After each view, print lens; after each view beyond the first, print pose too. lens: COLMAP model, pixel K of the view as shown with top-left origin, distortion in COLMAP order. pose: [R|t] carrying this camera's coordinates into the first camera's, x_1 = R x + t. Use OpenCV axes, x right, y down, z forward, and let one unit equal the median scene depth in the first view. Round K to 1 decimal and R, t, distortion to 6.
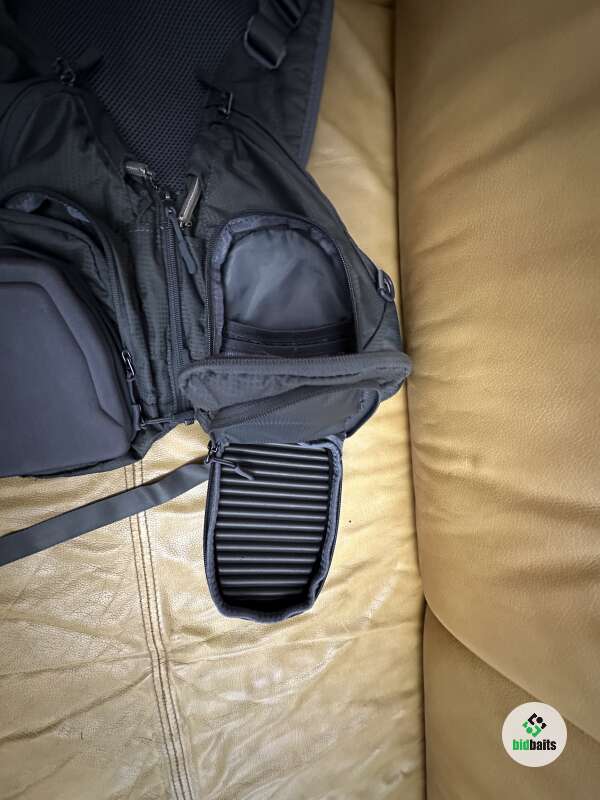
lens RADIAL K [[319.6, 0, 300.3], [0, 319.6, 399.9], [0, 0, 1]] dist [-0.000221, -0.000395]
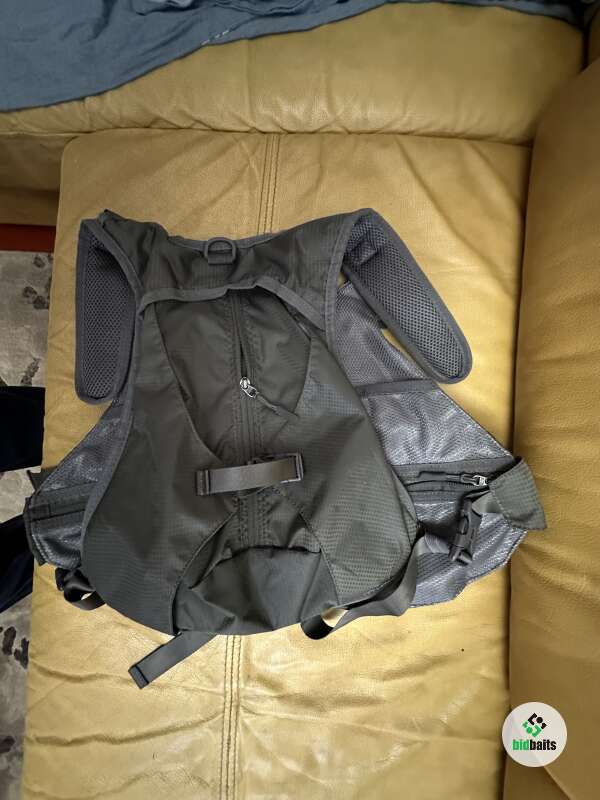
lens RADIAL K [[319.6, 0, 298.7], [0, 319.6, 398.1], [0, 0, 1]] dist [-0.000221, -0.000395]
pose [[0.972754, 0.134451, -0.188871, -0.160278], [-0.158124, 0.980536, -0.116388, -0.071724], [0.169546, 0.143082, 0.975080, -0.120610]]
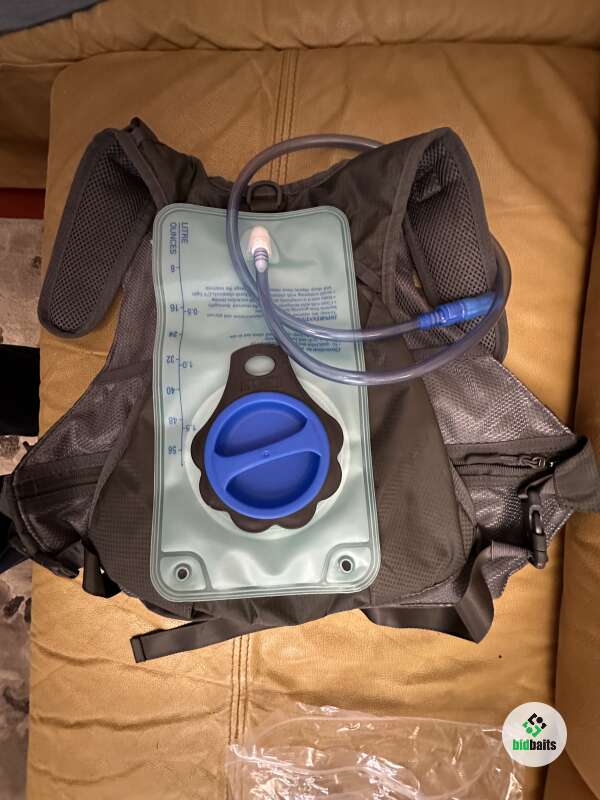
lens RADIAL K [[319.6, 0, 299.1], [0, 319.6, 398.3], [0, 0, 1]] dist [-0.000221, -0.000395]
pose [[0.959184, 0.157144, -0.235101, -0.178157], [-0.174828, 0.982992, -0.056234, -0.045882], [0.222266, 0.095041, 0.970343, 0.016707]]
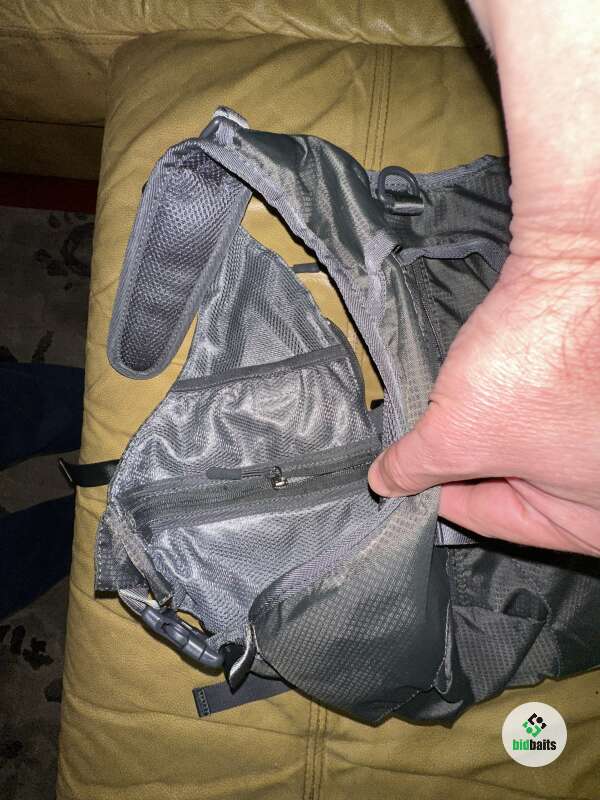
lens RADIAL K [[319.6, 0, 296.6], [0, 319.6, 398.2], [0, 0, 1]] dist [-0.000221, -0.000395]
pose [[0.970686, 0.168881, -0.171019, -0.490674], [-0.186223, 0.978292, -0.090918, -0.011138], [0.151952, 0.120101, 0.981064, 0.031309]]
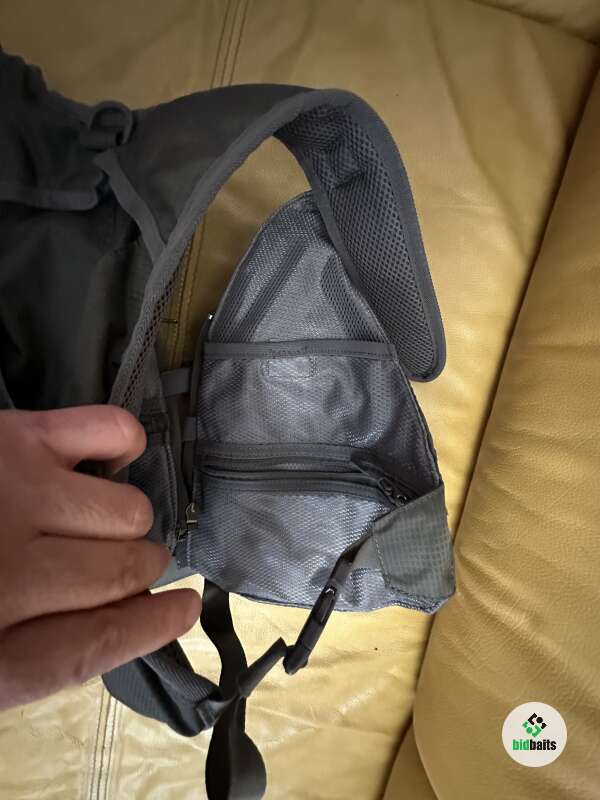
lens RADIAL K [[319.6, 0, 299.5], [0, 319.6, 398.5], [0, 0, 1]] dist [-0.000221, -0.000395]
pose [[0.944345, 0.306348, -0.119847, -0.059202], [-0.306857, 0.951643, 0.014645, -0.127769], [0.118537, 0.022946, 0.992684, 0.106366]]
